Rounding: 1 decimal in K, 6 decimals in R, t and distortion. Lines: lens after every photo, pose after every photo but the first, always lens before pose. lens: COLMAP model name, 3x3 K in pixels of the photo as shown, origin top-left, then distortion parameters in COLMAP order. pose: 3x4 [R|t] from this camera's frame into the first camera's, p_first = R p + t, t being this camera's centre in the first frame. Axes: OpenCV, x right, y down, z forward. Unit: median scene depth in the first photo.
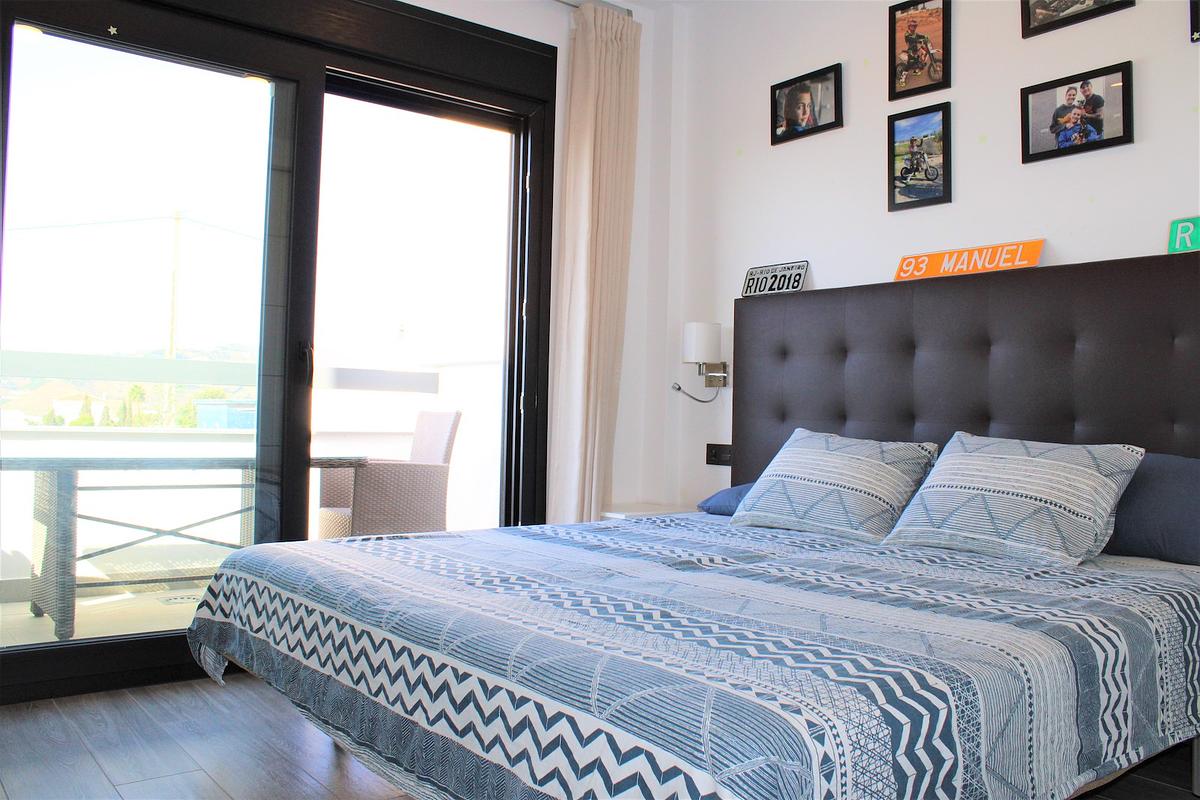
lens RADIAL K [[1004.5, 0, 600.1], [0, 1004.5, 405.4], [0, 0, 1]] dist [-0.084523, 0.006563]
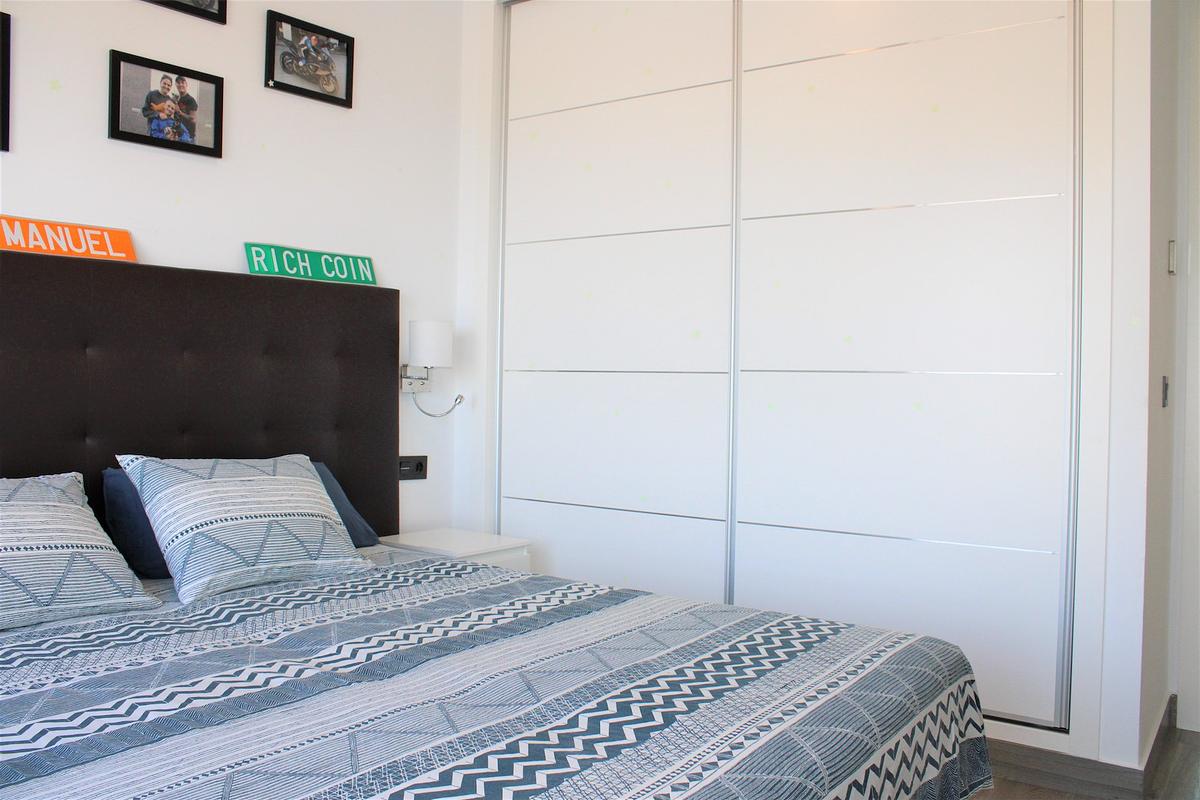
lens RADIAL K [[1004.5, 0, 600.6], [0, 1004.5, 393.0], [0, 0, 1]] dist [-0.084523, 0.006563]
pose [[-0.264531, -0.026381, 0.964016, -0.540604], [-0.017739, 0.999590, 0.022487, -0.051737], [-0.964214, -0.011152, -0.264890, 0.850407]]
